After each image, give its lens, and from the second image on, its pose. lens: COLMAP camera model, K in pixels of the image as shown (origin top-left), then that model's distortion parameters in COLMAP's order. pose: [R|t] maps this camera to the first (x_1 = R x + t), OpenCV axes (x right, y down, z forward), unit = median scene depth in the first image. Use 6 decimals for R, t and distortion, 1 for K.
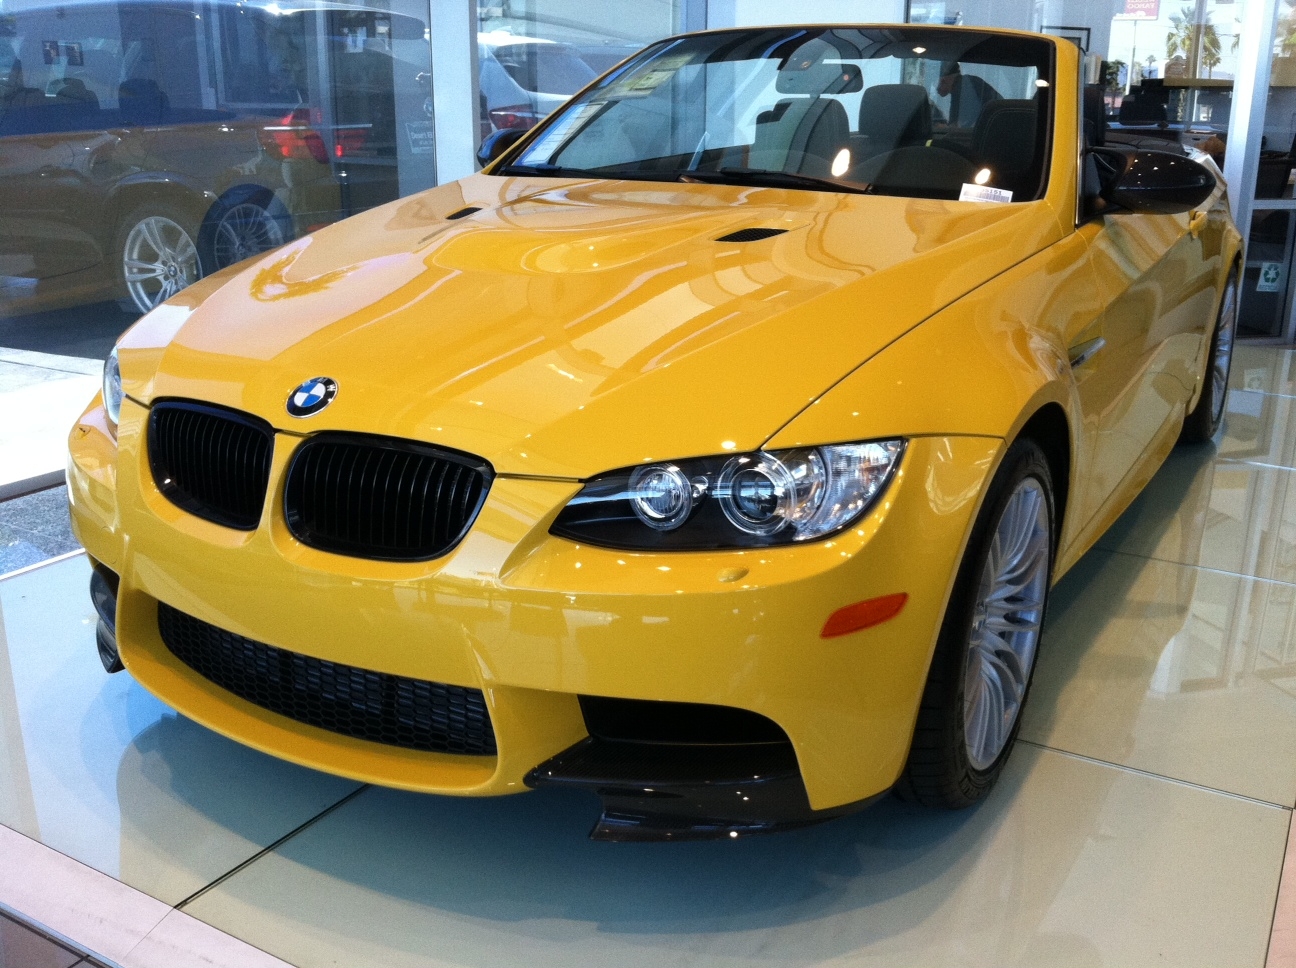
lens RADIAL K [[1312.5, 0, 648.0], [0, 1312.5, 484.0], [0, 0, 1]] dist [0.002139, -0.123307]
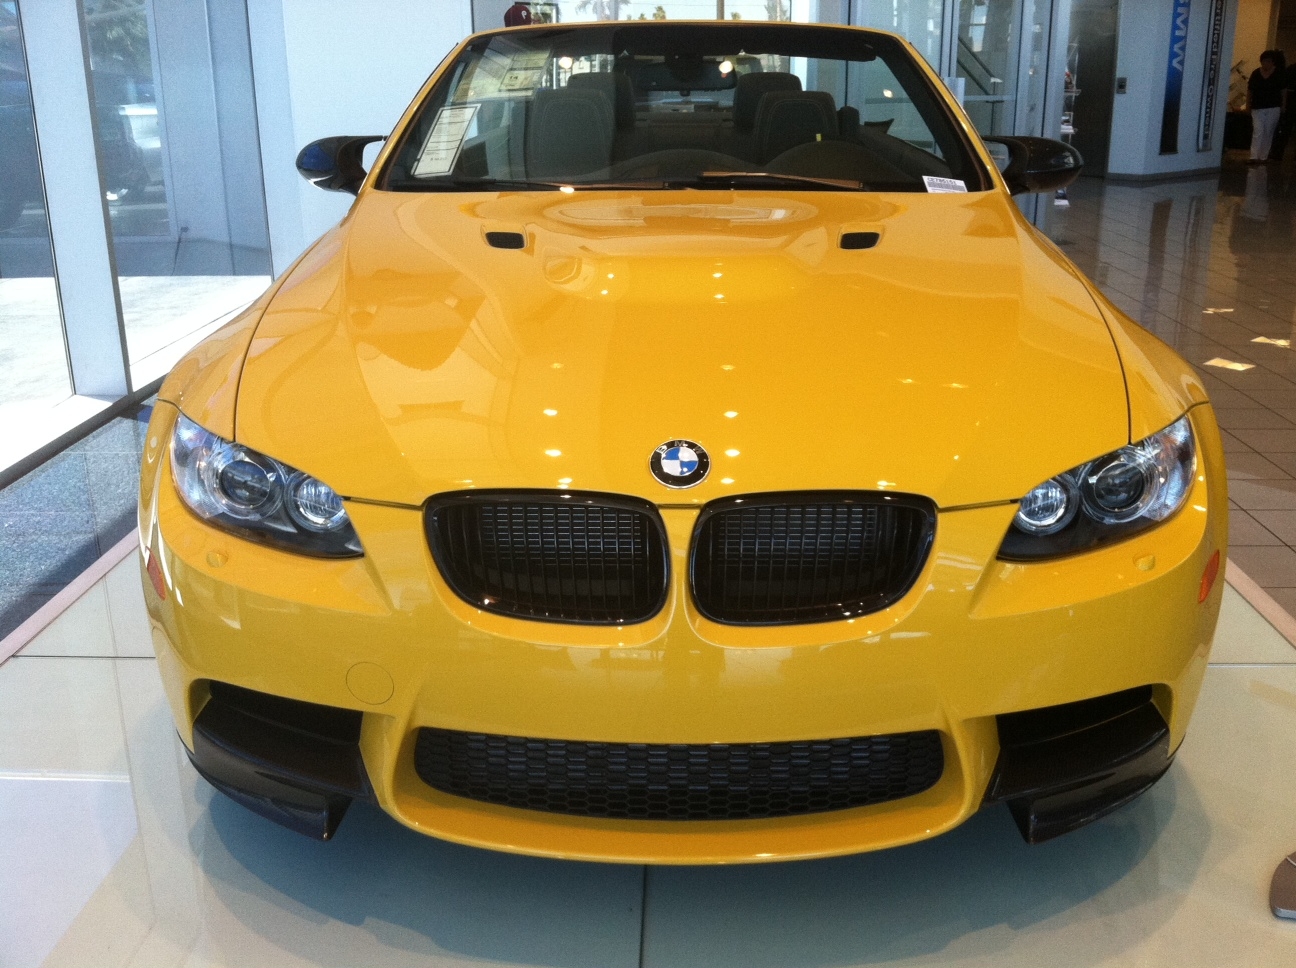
lens RADIAL K [[1312.5, 0, 648.0], [0, 1312.5, 484.0], [0, 0, 1]] dist [0.002139, -0.123307]
pose [[0.868871, -0.167100, 0.465983, -0.701526], [0.157514, 0.985706, 0.059771, -0.110252], [-0.469310, 0.021465, 0.882773, 0.218163]]
